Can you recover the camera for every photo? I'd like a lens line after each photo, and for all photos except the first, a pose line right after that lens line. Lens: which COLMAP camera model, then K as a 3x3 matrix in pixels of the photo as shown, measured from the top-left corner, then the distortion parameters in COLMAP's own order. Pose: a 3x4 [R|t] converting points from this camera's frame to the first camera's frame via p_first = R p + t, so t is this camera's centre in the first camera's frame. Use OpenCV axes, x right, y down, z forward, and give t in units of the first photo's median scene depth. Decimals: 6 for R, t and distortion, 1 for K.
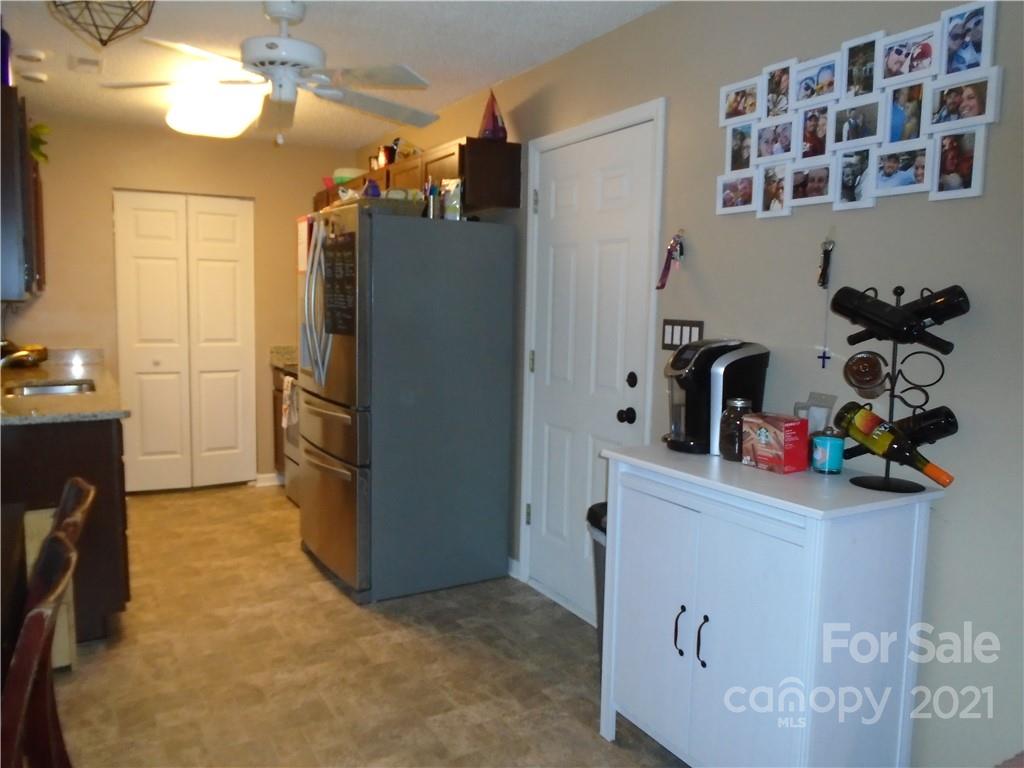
lens RADIAL K [[778.1, 0, 511.7], [0, 778.1, 379.0], [0, 0, 1]] dist [-0.029457, 0.010358]
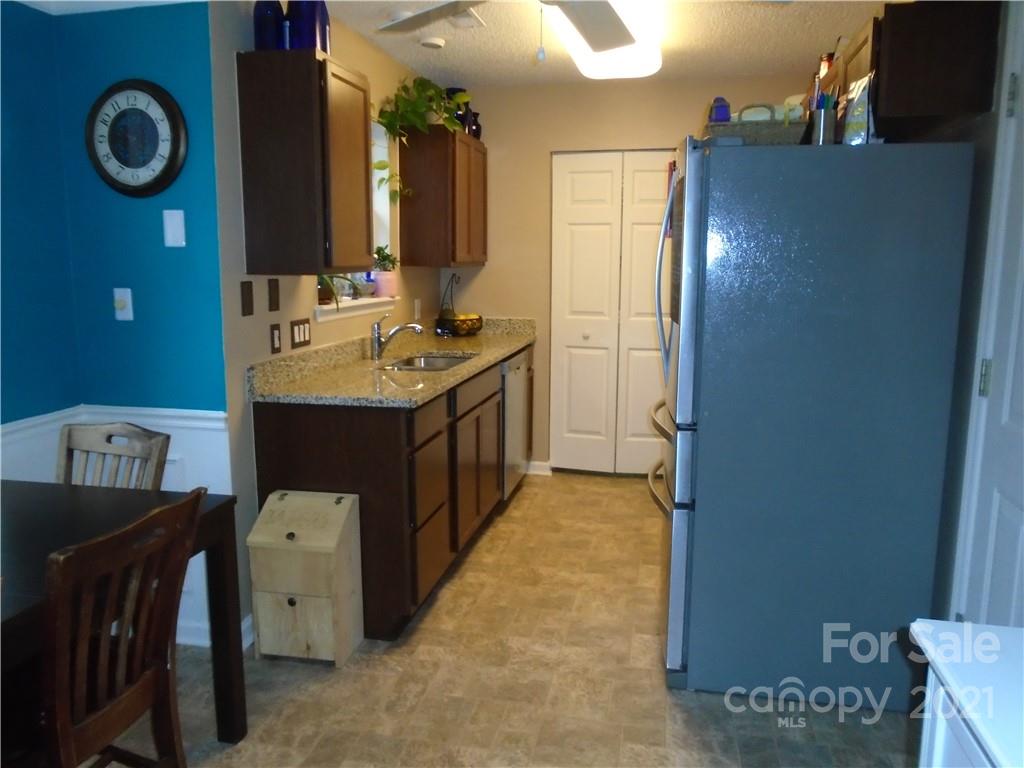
lens RADIAL K [[777.3, 0, 506.5], [0, 777.3, 378.0], [0, 0, 1]] dist [-0.028692, 0.014010]
pose [[0.739327, 0.087343, -0.667658, 0.149160], [-0.056681, 0.996105, 0.067545, -0.041905], [0.670957, -0.012094, 0.741398, 0.341648]]
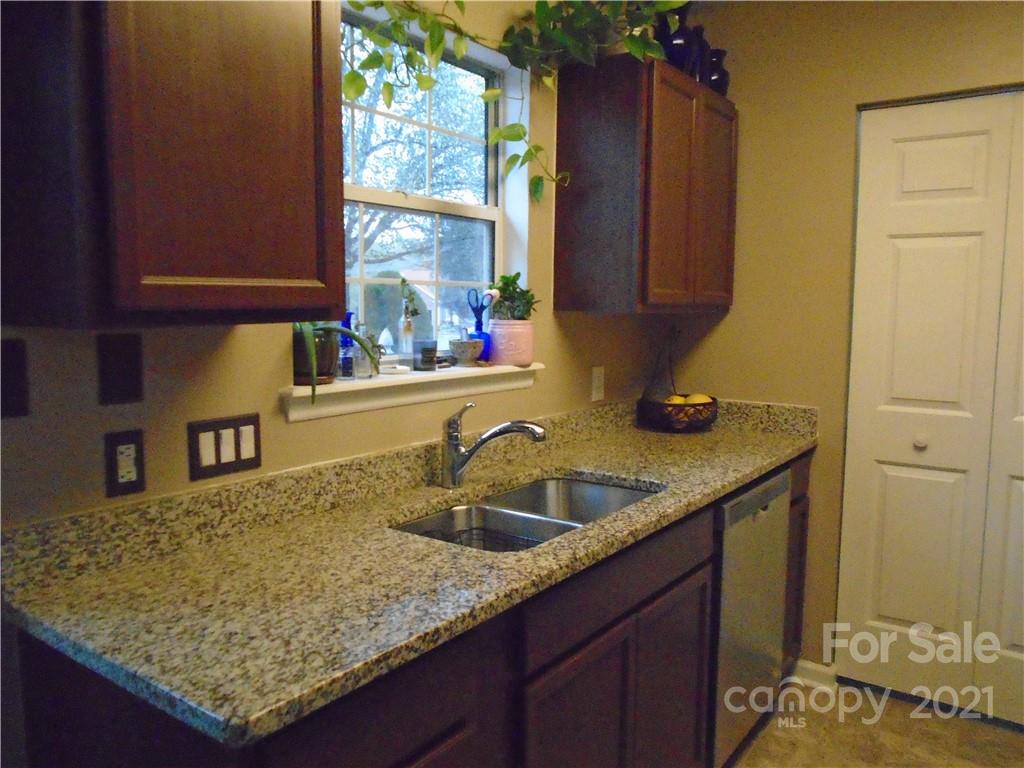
lens RADIAL K [[778.1, 0, 511.7], [0, 778.1, 379.0], [0, 0, 1]] dist [-0.029457, 0.010358]
pose [[0.406234, 0.075453, -0.910648, -0.170482], [-0.091438, 0.994940, 0.041647, -0.088780], [0.909183, 0.066349, 0.411078, 0.808168]]
